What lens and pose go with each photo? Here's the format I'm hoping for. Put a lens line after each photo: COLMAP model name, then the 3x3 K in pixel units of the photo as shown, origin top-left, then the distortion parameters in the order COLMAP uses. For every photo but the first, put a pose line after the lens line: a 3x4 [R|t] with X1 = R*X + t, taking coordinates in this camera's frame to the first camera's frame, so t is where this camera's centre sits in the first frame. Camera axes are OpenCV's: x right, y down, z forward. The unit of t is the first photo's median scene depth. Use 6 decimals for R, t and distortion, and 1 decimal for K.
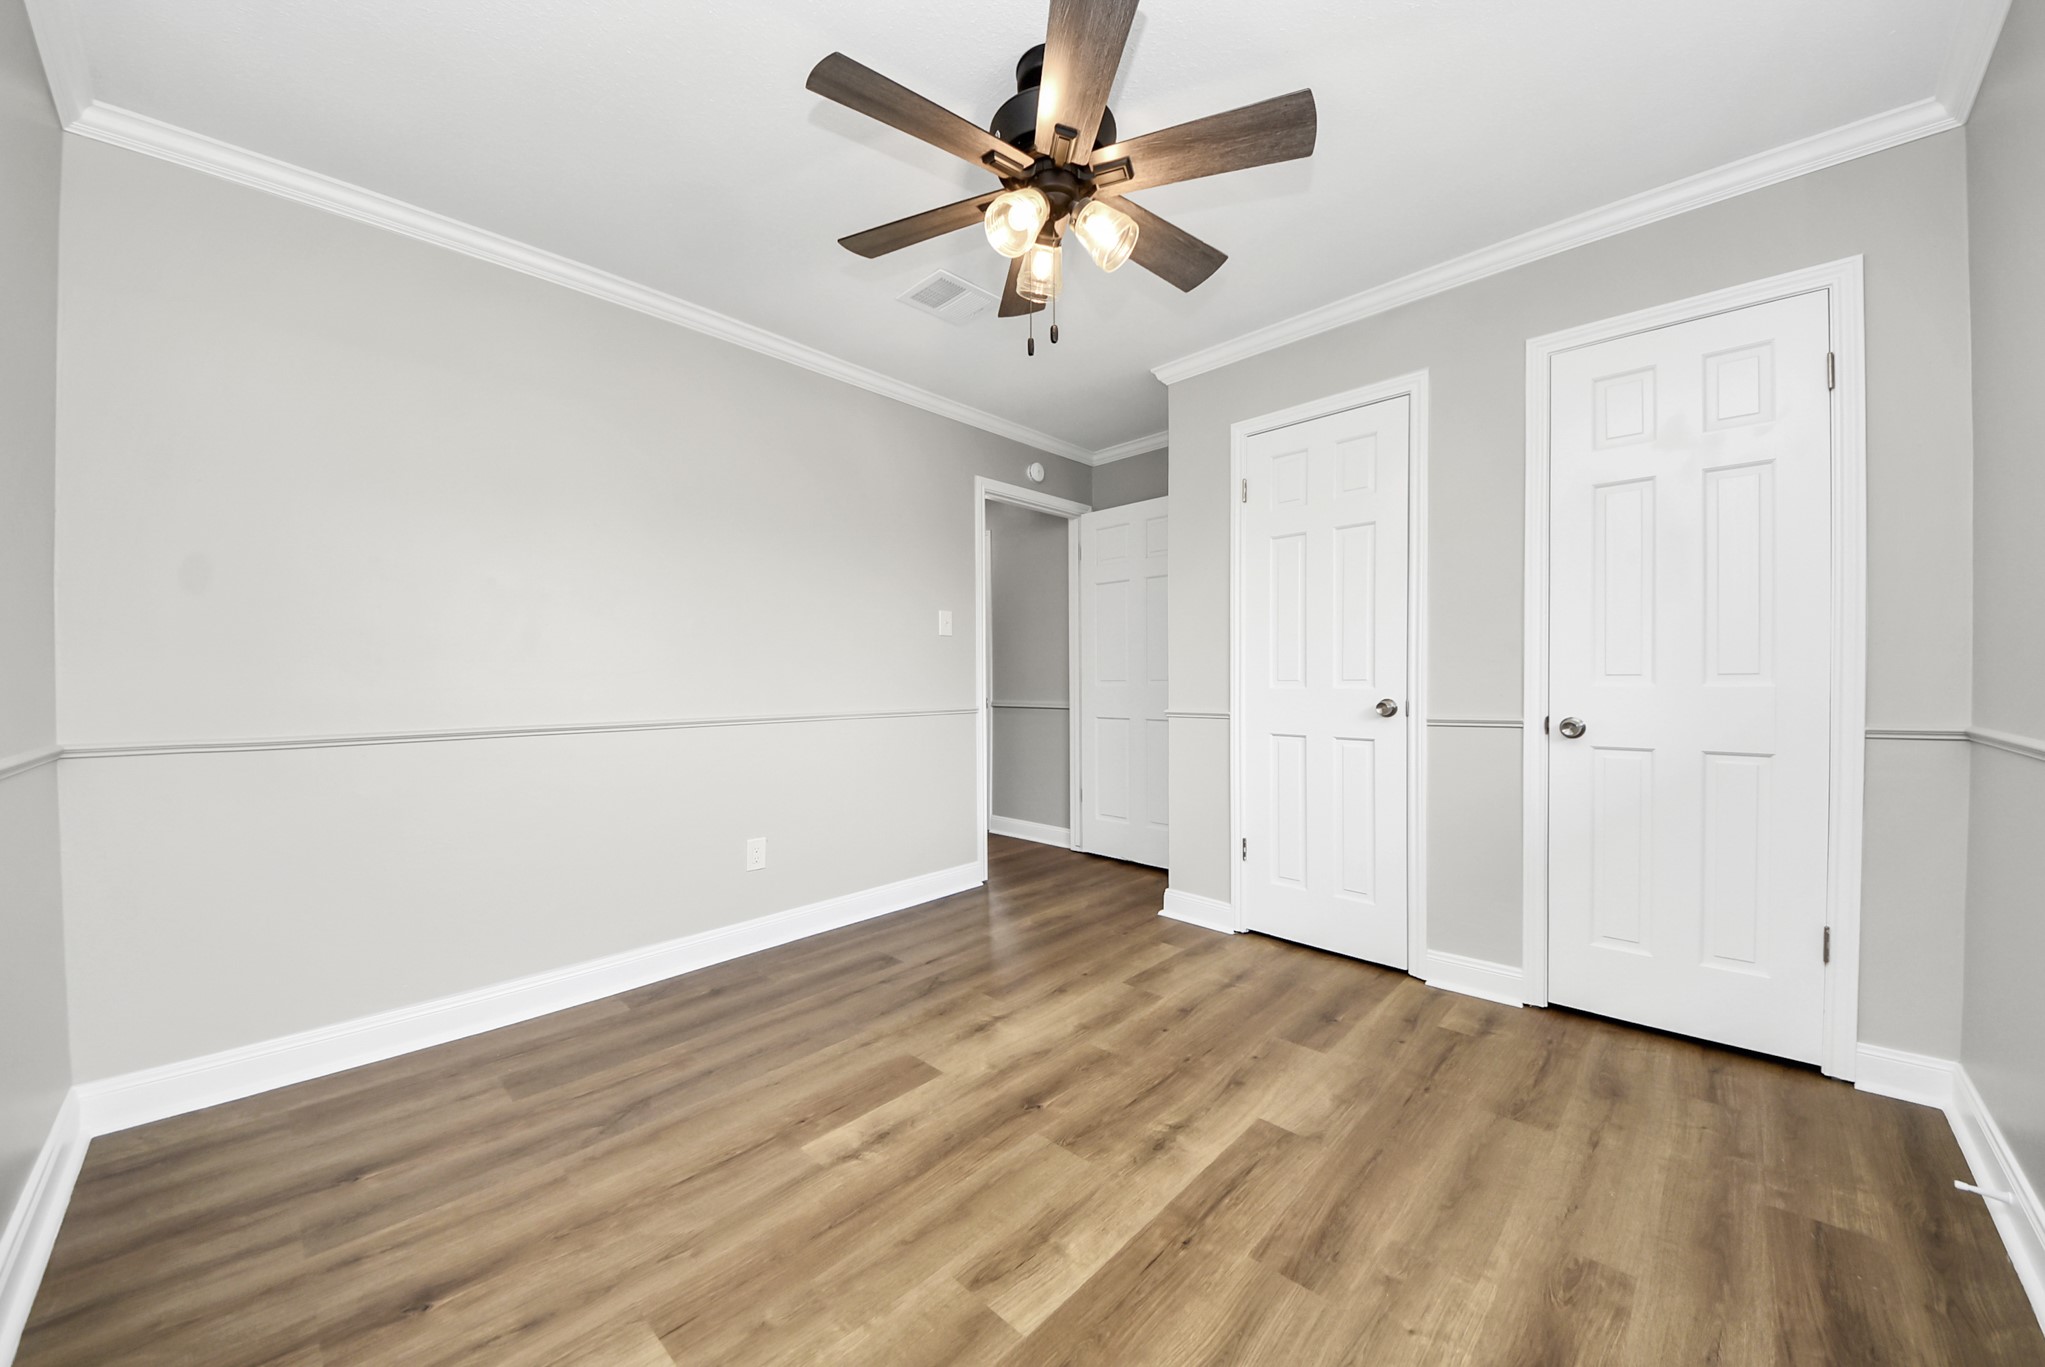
lens RADIAL K [[738.3, 0, 1029.0], [0, 738.3, 689.9], [0, 0, 1]] dist [0.050469, -0.029128]
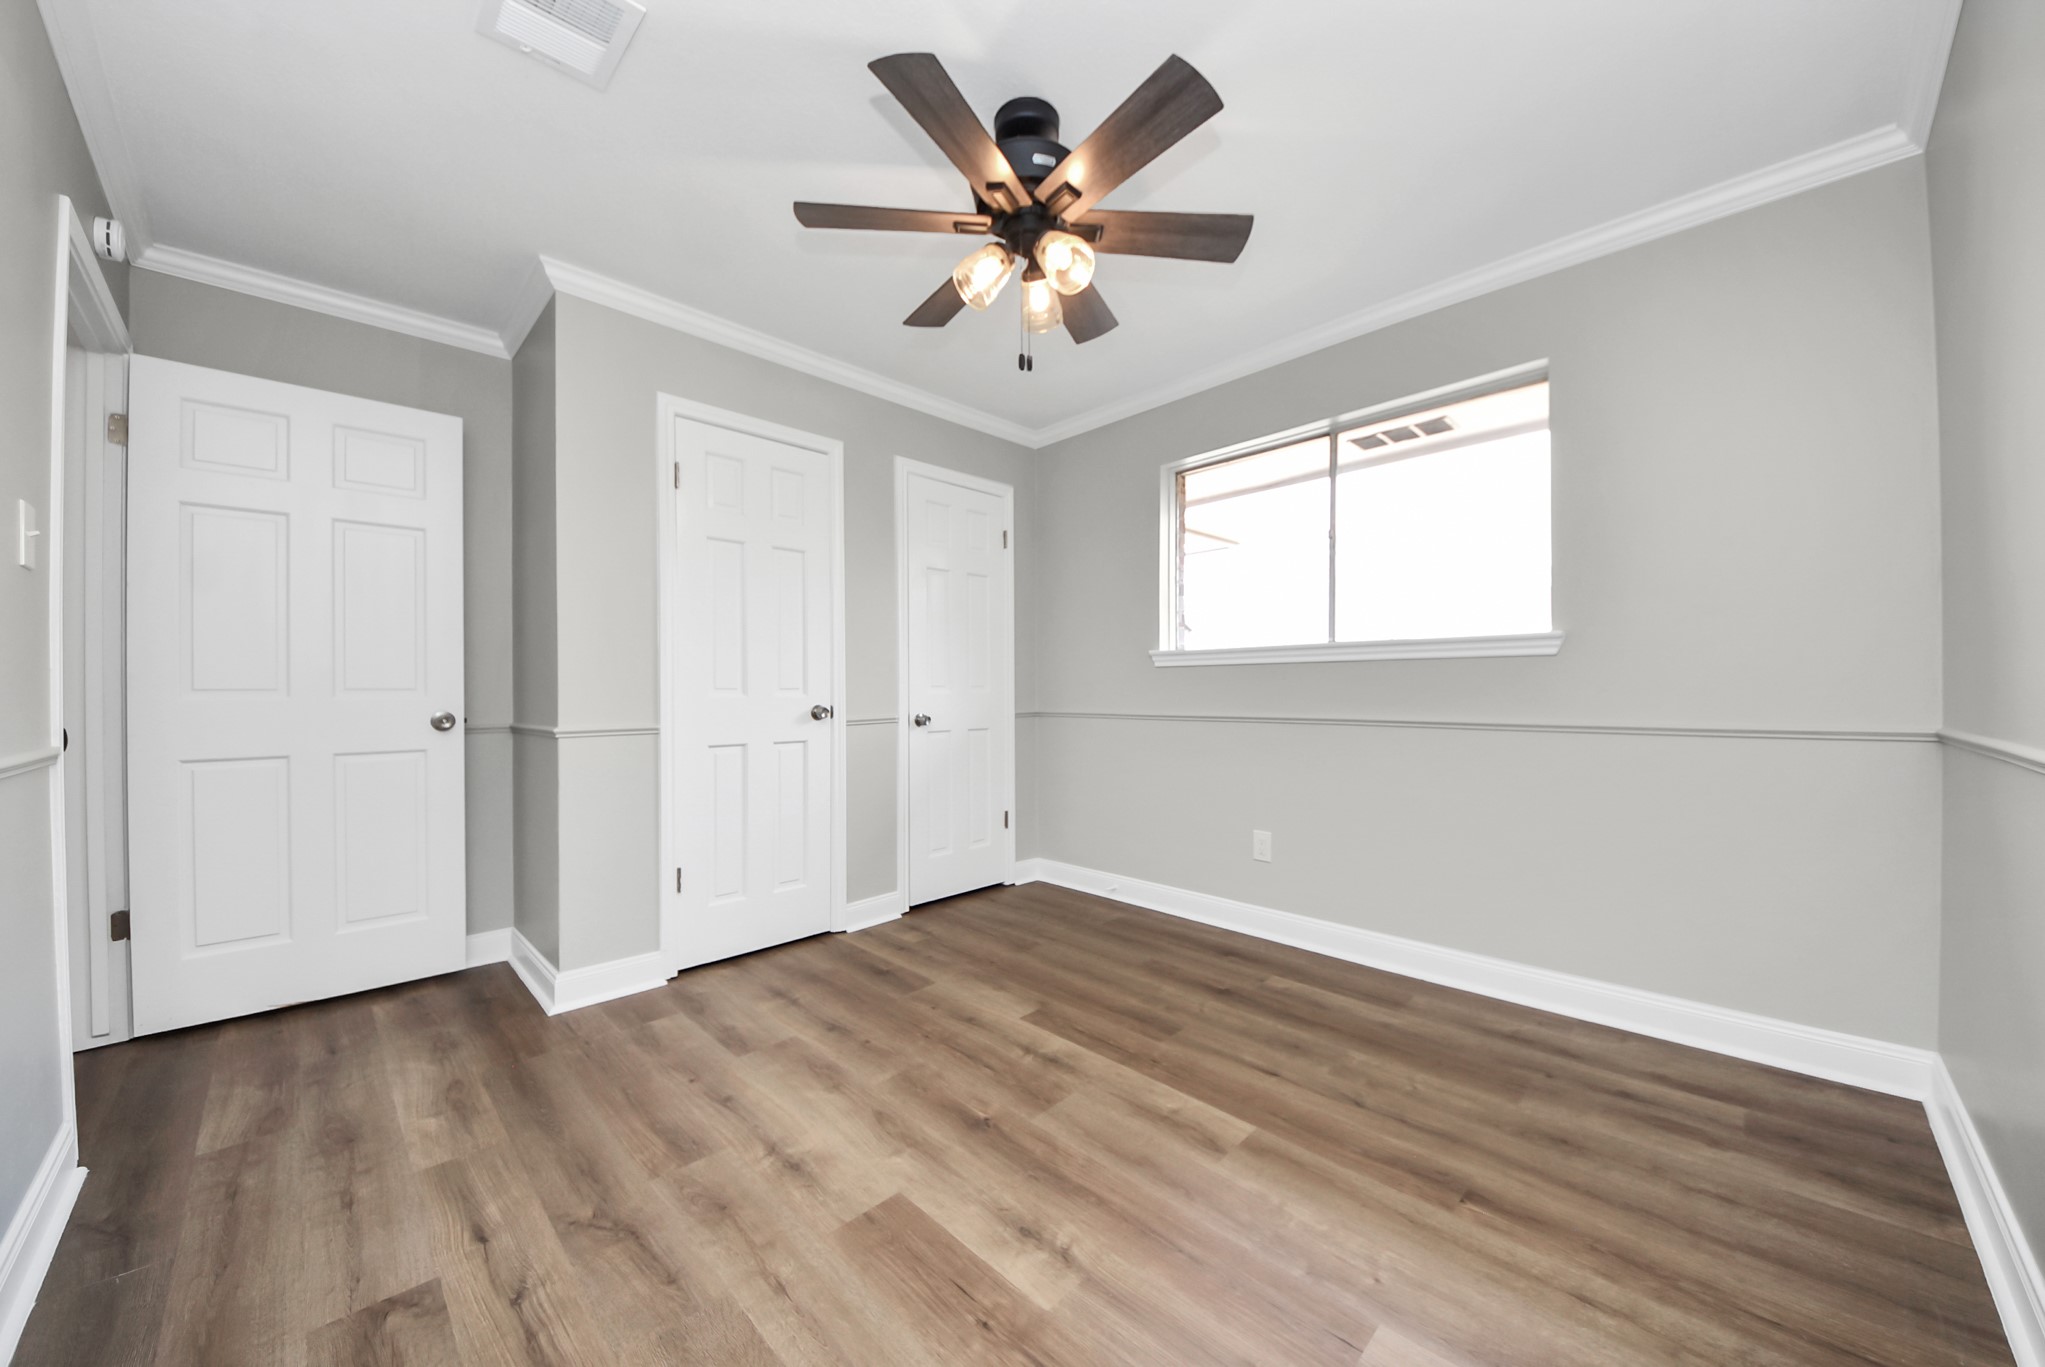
lens RADIAL K [[738.3, 0, 1029.0], [0, 738.3, 689.9], [0, 0, 1]] dist [0.050469, -0.029128]
pose [[0.016417, 0.006705, 0.999843, -0.928590], [0.020159, 0.999772, -0.007036, 0.003824], [-0.999662, 0.020271, 0.016278, 0.879519]]
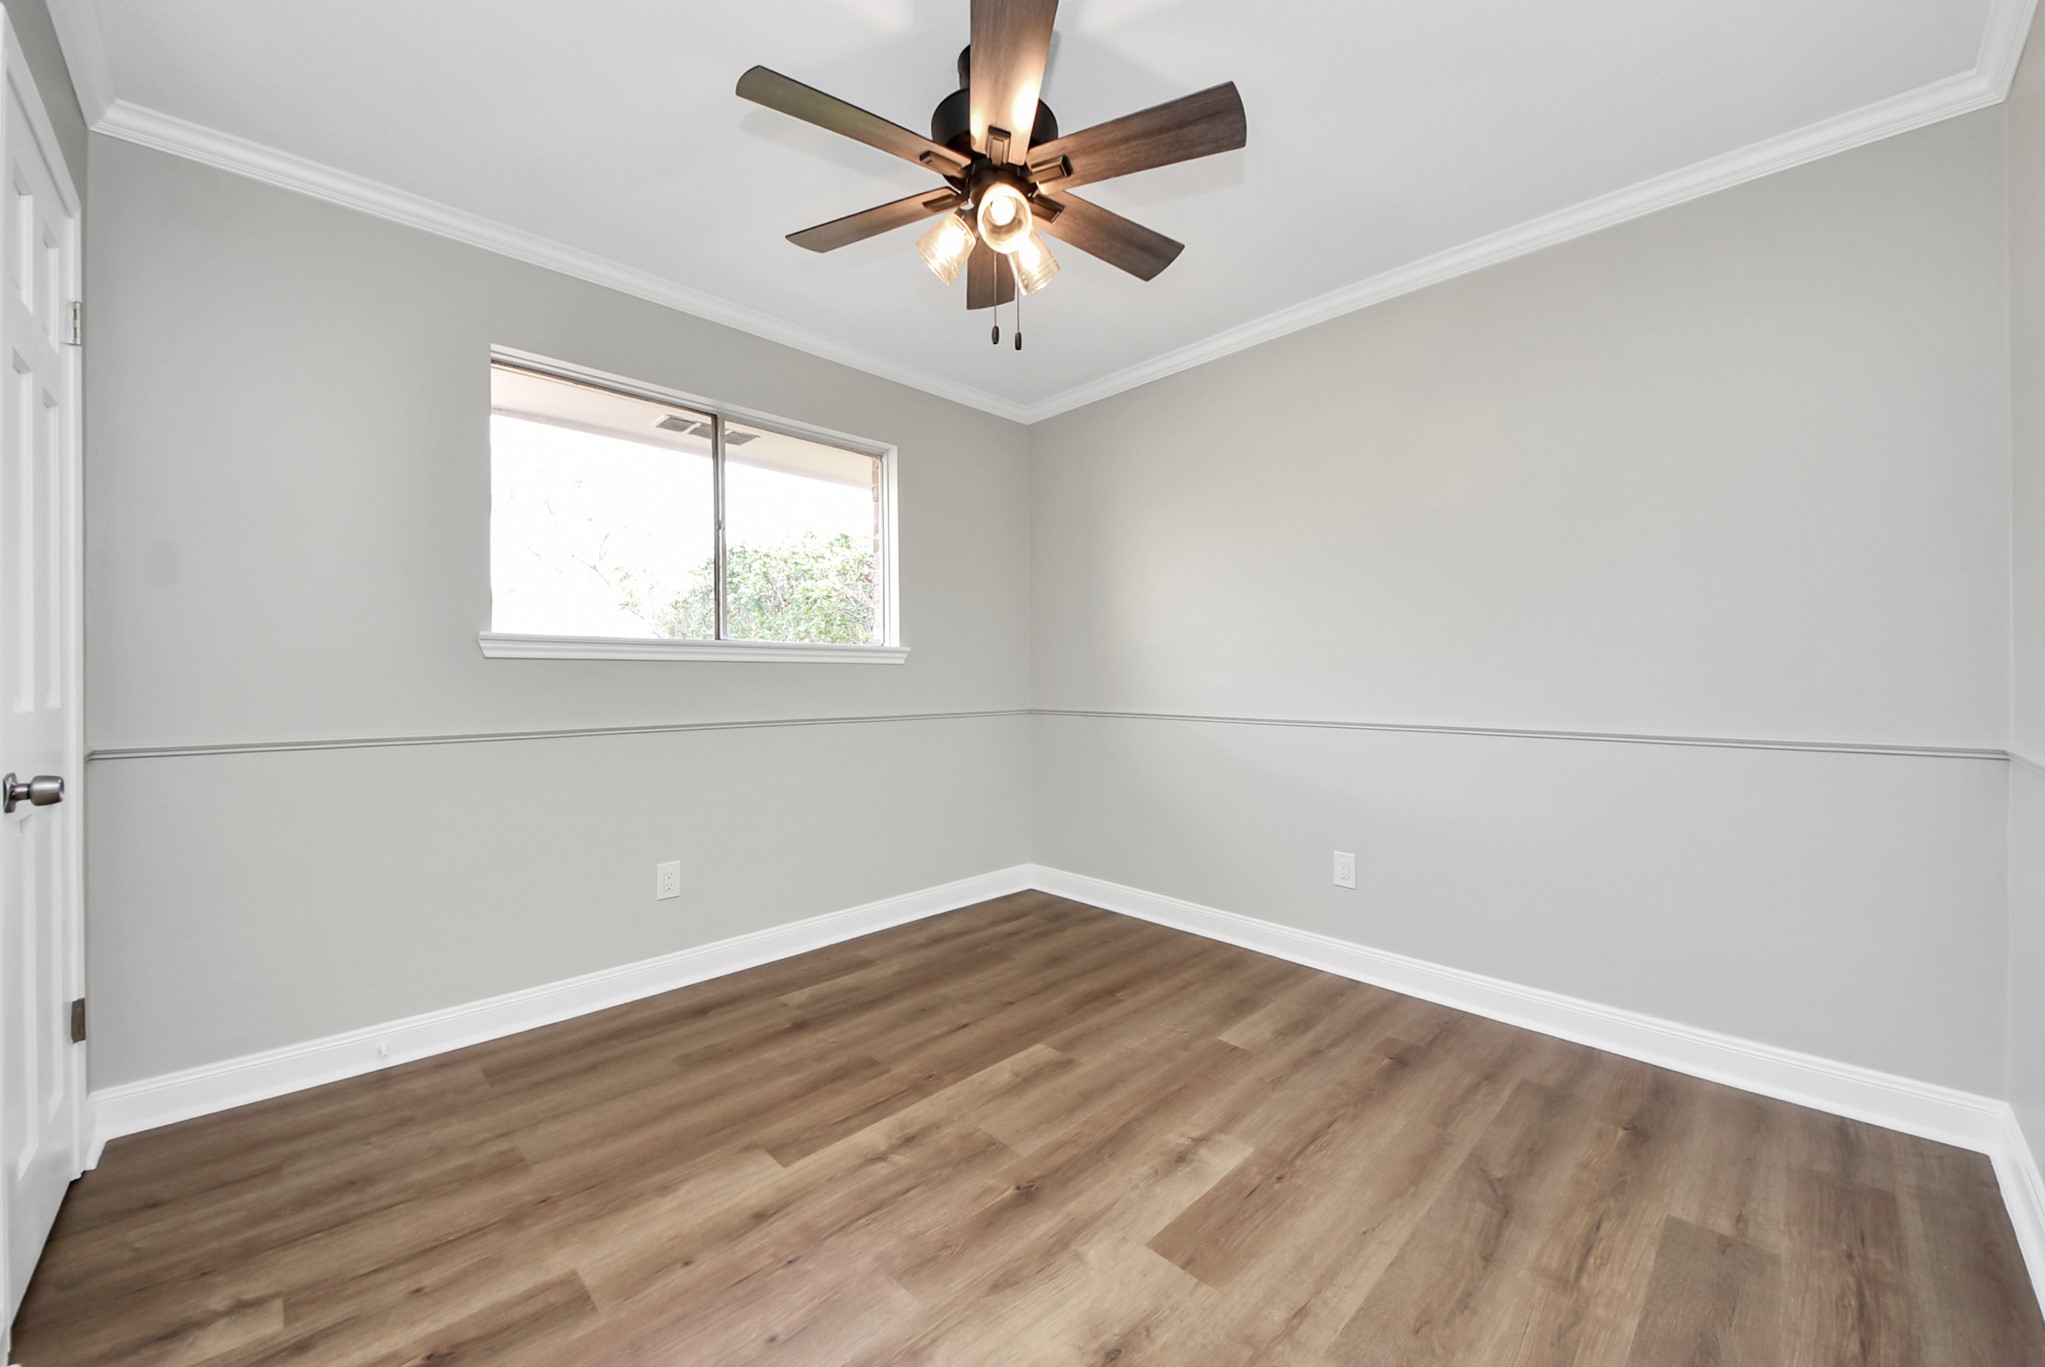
lens RADIAL K [[767.8, 0, 1058.3], [0, 767.8, 697.8], [0, 0, 1]] dist [0.017466, -0.000264]
pose [[-0.999939, 0.010940, 0.001497, -0.039018], [0.010993, 0.999064, 0.041847, -0.047356], [-0.001038, 0.041860, -0.999123, 1.797716]]
